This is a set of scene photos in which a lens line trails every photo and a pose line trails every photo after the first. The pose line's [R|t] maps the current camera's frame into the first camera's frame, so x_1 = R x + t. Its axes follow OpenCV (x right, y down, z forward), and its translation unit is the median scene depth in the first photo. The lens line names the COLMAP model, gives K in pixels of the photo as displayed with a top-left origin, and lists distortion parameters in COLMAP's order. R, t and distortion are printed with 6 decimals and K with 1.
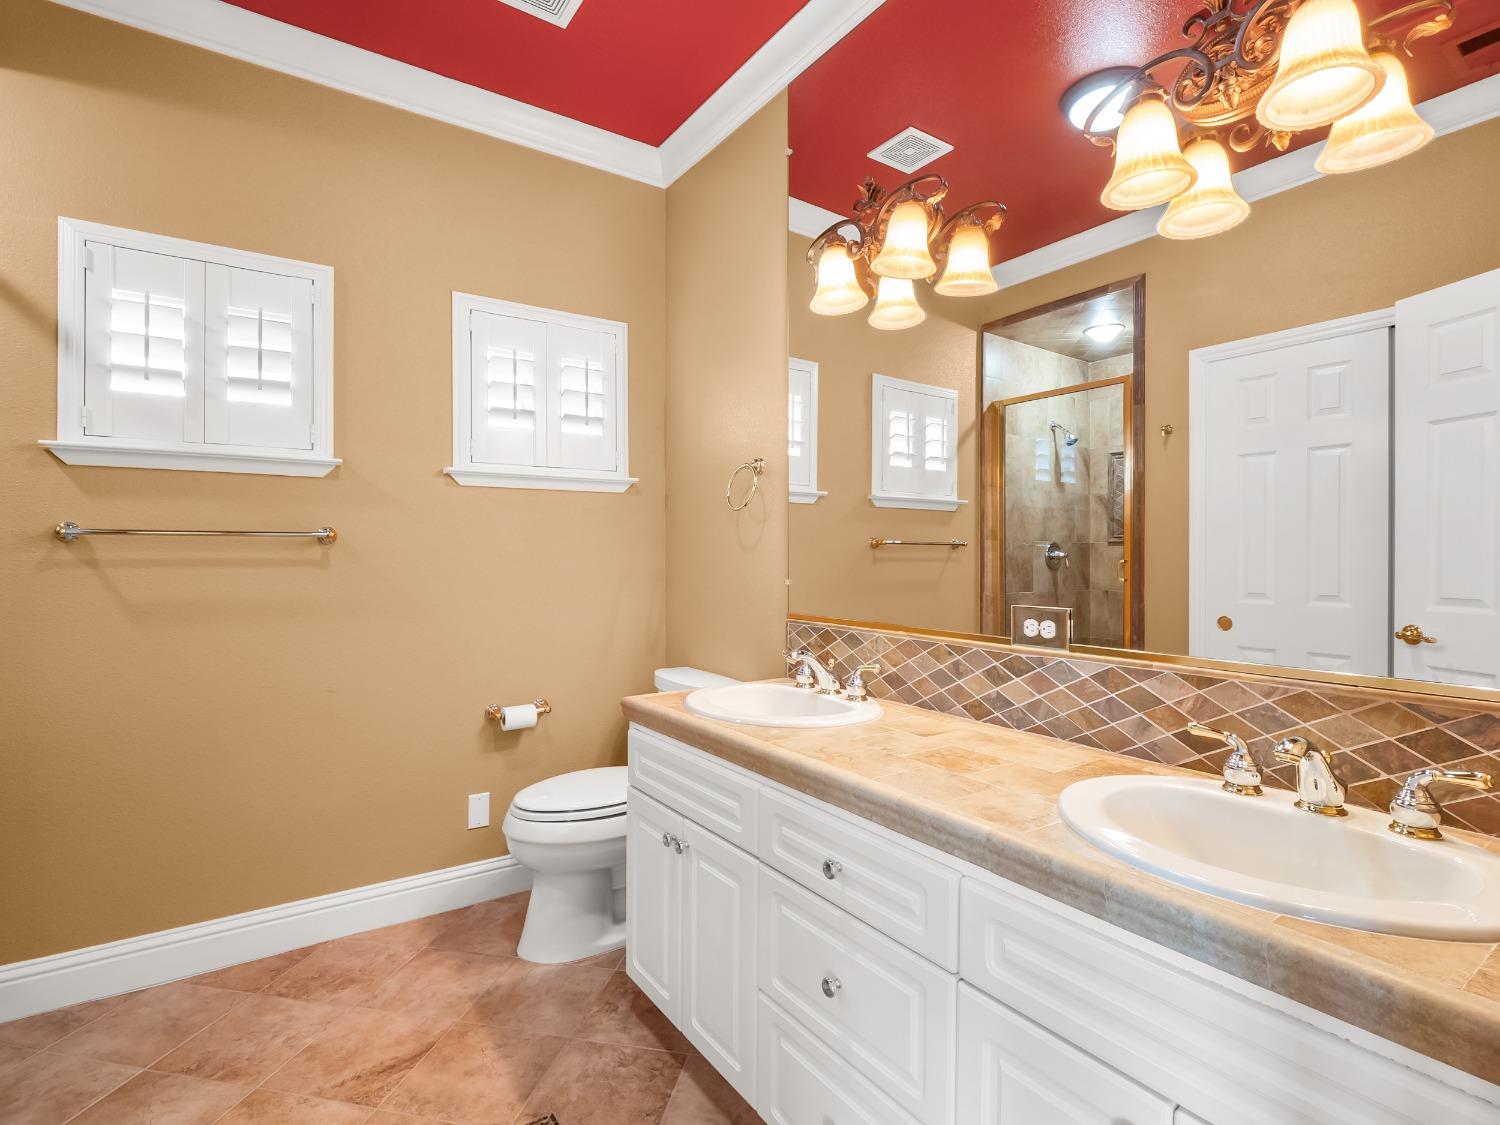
lens RADIAL K [[736.0, 0, 762.6], [0, 736.0, 551.2], [0, 0, 1]] dist [-0.021776, -0.000382]
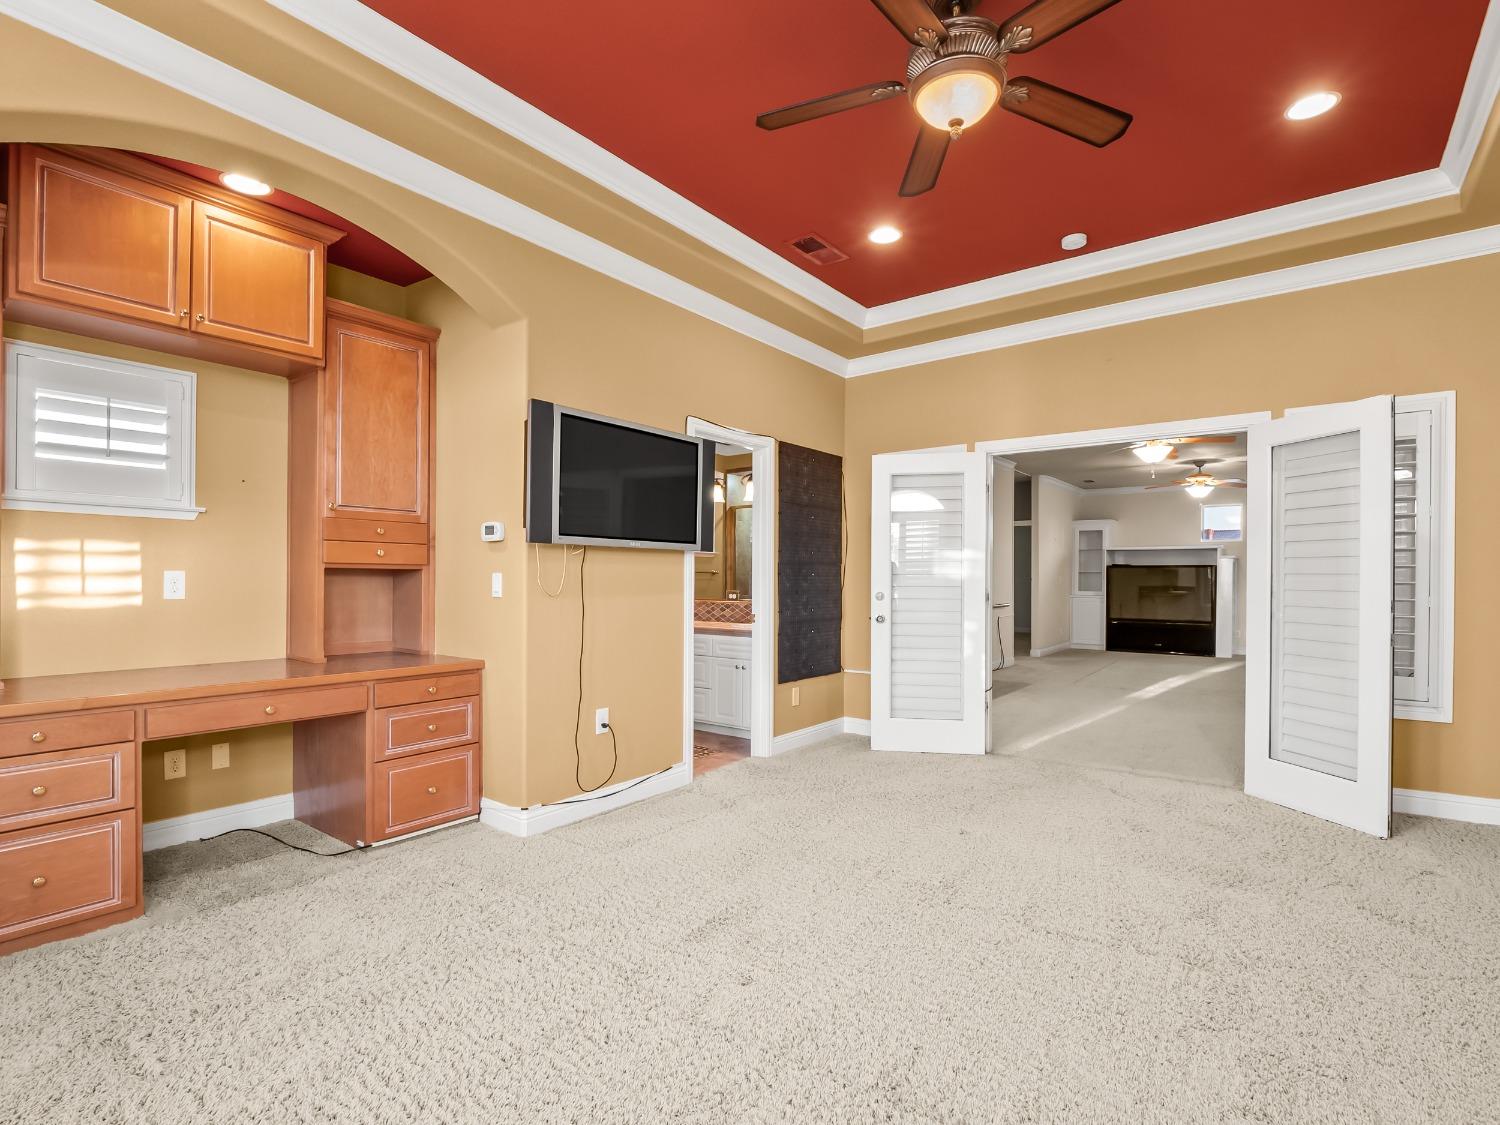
lens RADIAL K [[736.0, 0, 751.1], [0, 736.0, 573.8], [0, 0, 1]] dist [-0.021776, -0.000382]
pose [[0.954213, 0.001864, 0.299121, -0.653544], [-0.002644, 0.999994, 0.002205, -0.024356], [-0.299115, -0.002895, 0.954213, -2.568149]]
